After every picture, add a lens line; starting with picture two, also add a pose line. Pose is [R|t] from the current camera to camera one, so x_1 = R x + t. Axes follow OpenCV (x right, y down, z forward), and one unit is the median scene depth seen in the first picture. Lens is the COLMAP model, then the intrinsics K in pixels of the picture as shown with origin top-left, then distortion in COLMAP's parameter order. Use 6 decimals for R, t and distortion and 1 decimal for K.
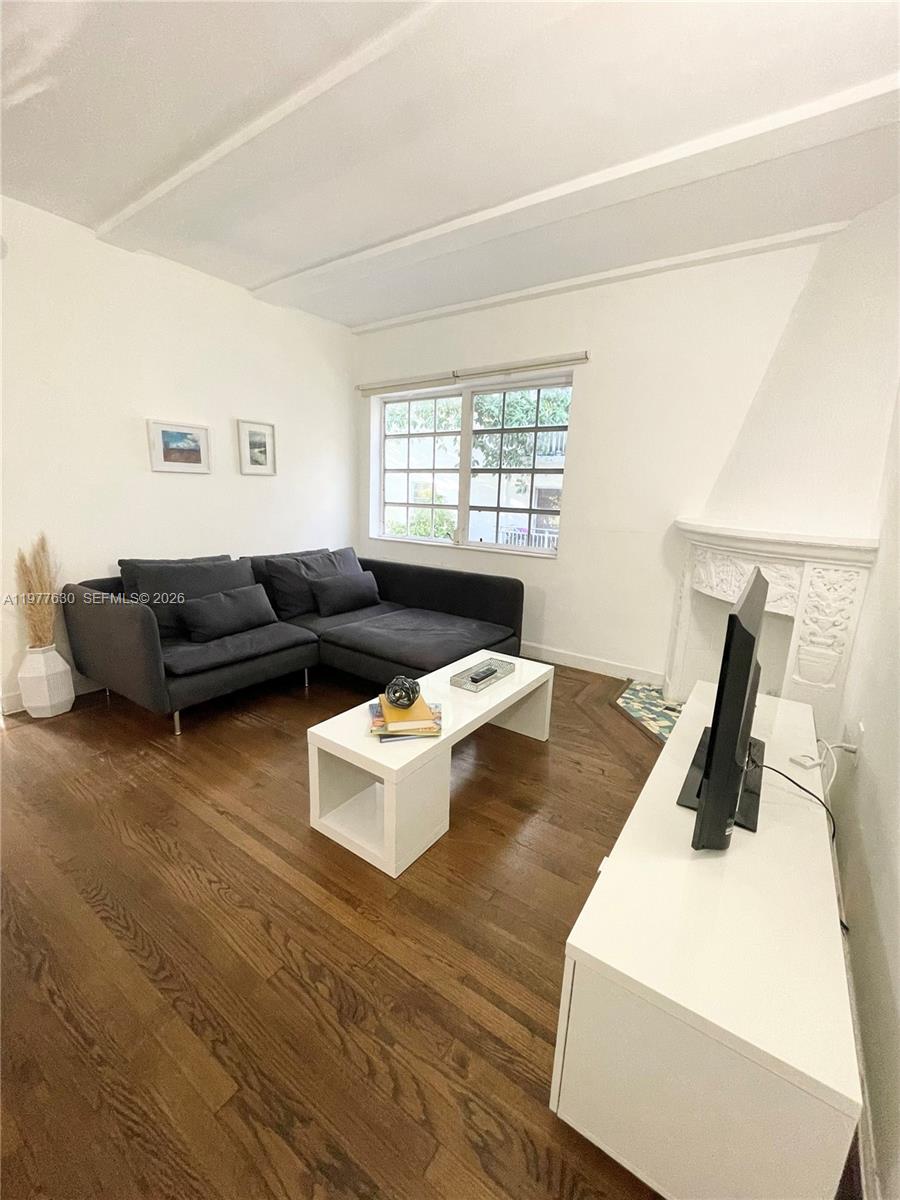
lens RADIAL K [[483.3, 0, 449.3], [0, 483.3, 601.1], [0, 0, 1]] dist [-0.002420, 0.000153]
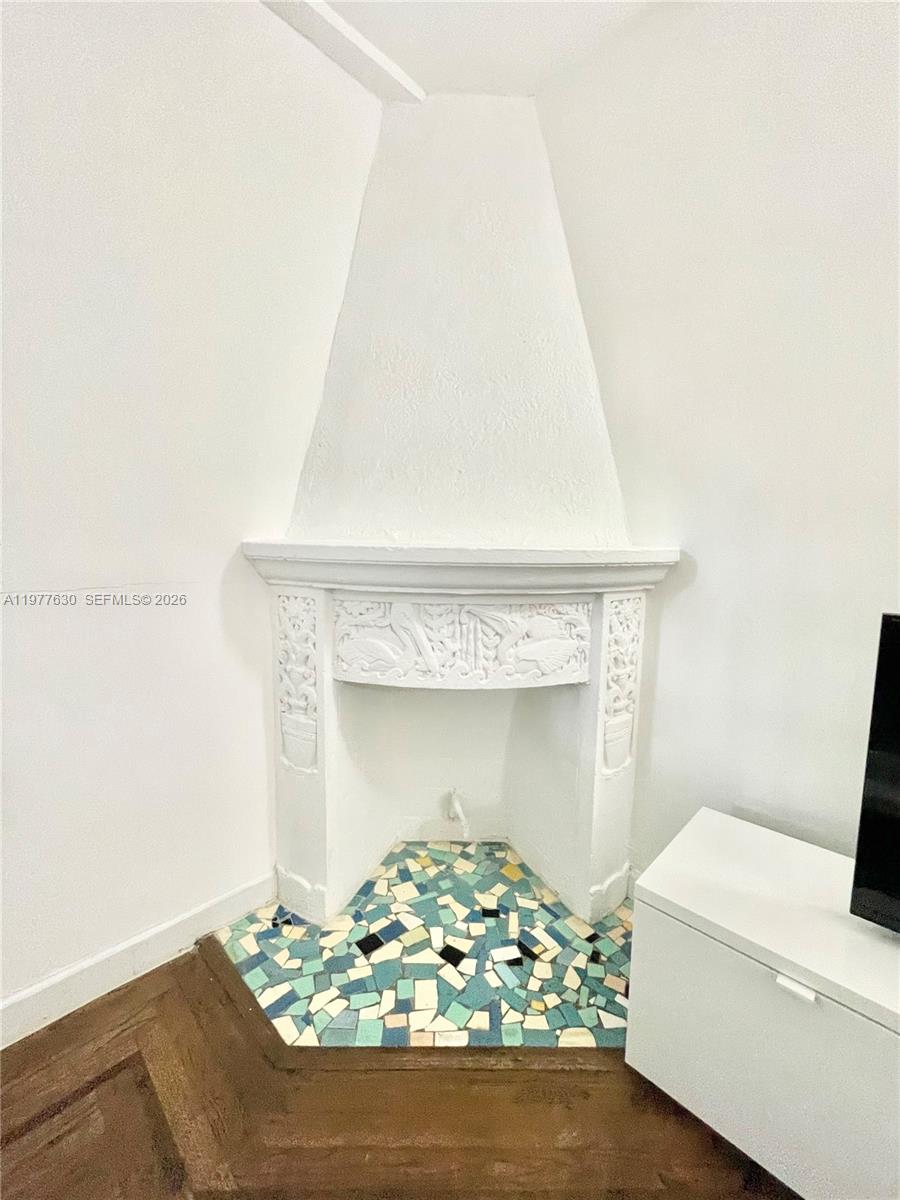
lens RADIAL K [[483.3, 0, 449.0], [0, 483.3, 601.1], [0, 0, 1]] dist [-0.002420, 0.000153]
pose [[0.179071, -0.142089, 0.973522, 0.062683], [0.216137, 0.971024, 0.101968, -0.126735], [-0.959801, 0.192154, 0.204593, 0.750704]]
